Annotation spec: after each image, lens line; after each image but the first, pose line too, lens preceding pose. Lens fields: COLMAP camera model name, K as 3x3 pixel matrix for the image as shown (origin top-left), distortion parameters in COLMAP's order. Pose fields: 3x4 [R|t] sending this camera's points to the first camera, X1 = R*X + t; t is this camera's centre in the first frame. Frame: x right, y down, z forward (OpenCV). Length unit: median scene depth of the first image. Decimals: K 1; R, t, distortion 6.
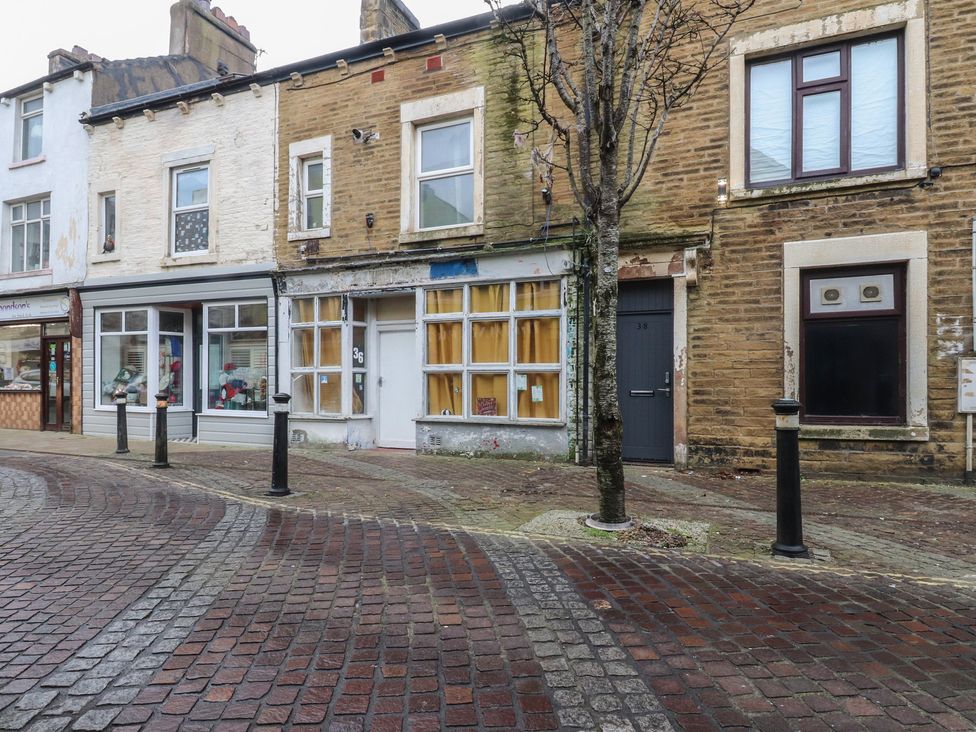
lens RADIAL K [[997.4, 0, 488.0], [0, 997.4, 366.0], [0, 0, 1]] dist [0.053326, -0.222308]
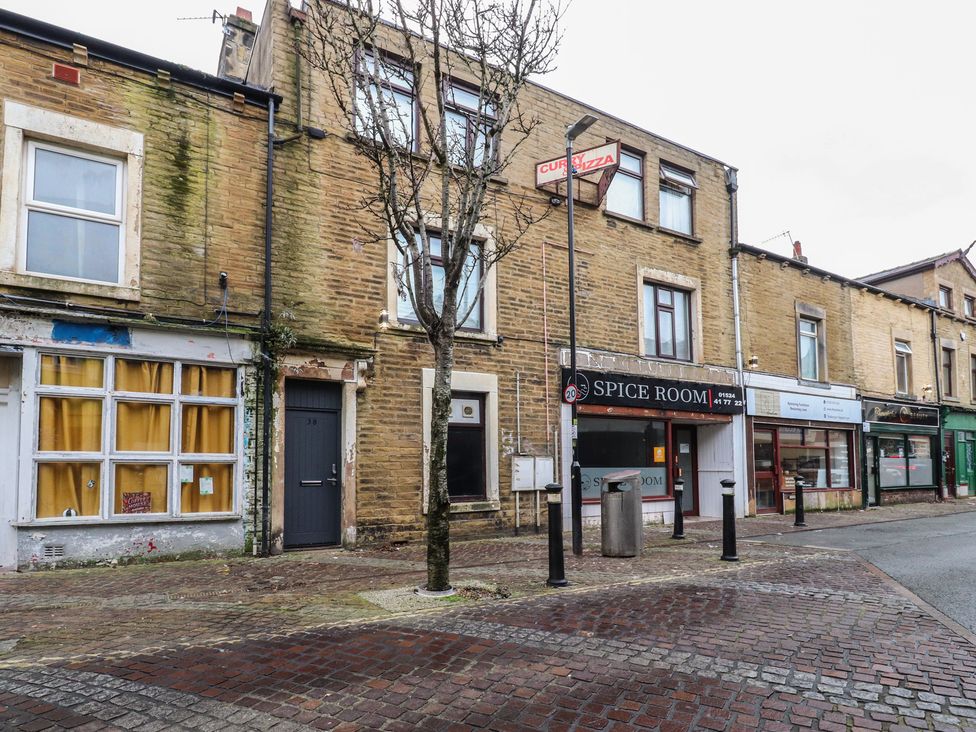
lens RADIAL K [[997.4, 0, 488.0], [0, 997.4, 366.0], [0, 0, 1]] dist [0.053326, -0.222308]
pose [[0.132093, 0.103630, 0.985805, -0.912088], [-0.011718, 0.994614, -0.102986, 0.010021], [-0.991168, 0.002052, 0.132596, 0.660096]]
